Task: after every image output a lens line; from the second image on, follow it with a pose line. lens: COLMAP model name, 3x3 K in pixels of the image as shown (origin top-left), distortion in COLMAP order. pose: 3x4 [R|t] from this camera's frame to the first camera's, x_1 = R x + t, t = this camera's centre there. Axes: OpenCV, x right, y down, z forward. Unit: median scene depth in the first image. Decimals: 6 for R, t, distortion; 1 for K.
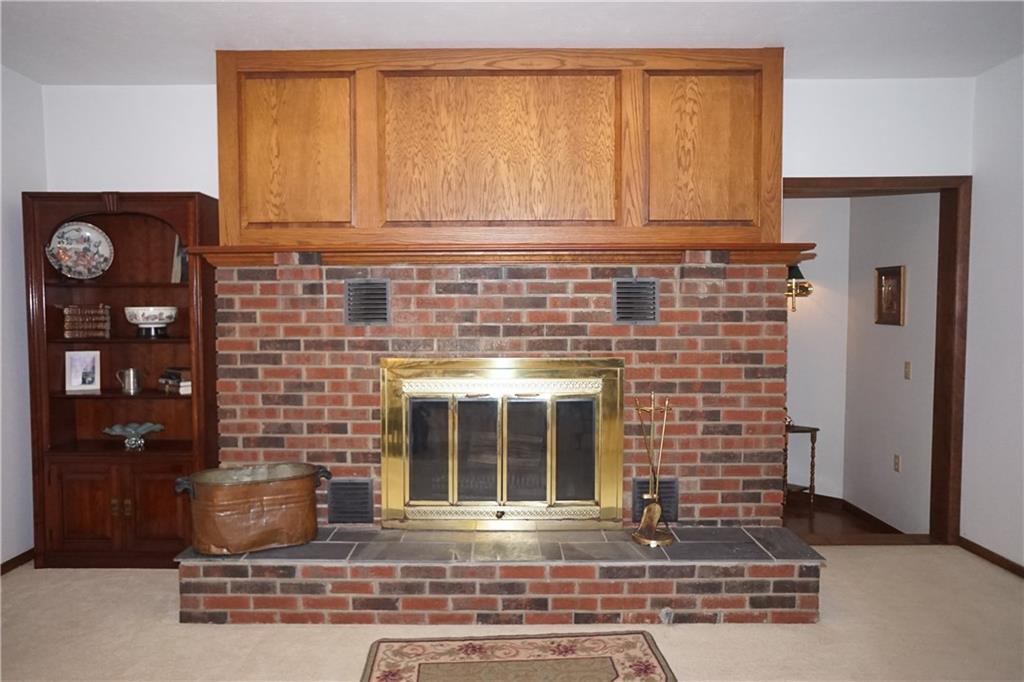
lens RADIAL K [[684.5, 0, 516.0], [0, 684.5, 337.5], [0, 0, 1]] dist [0.004594, 0.002285]
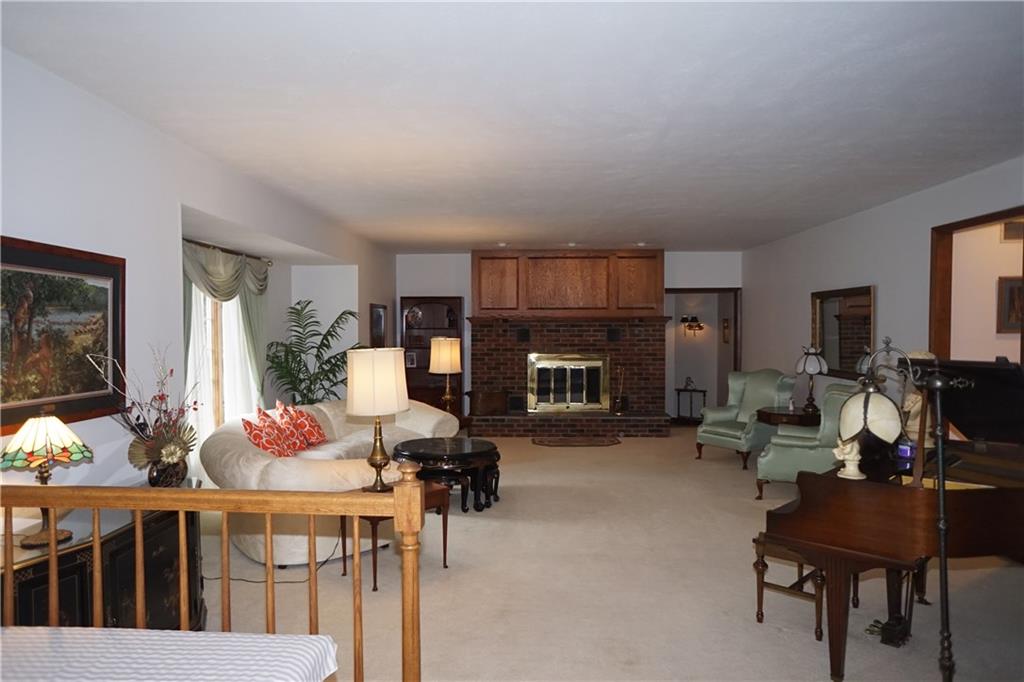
lens RADIAL K [[684.5, 0, 504.5], [0, 684.5, 349.3], [0, 0, 1]] dist [0.004594, 0.002285]
pose [[0.999192, 0.001129, -0.040179, -0.177721], [-0.001011, 0.999995, 0.002940, 0.000099], [0.040183, -0.002897, 0.999188, -1.972233]]
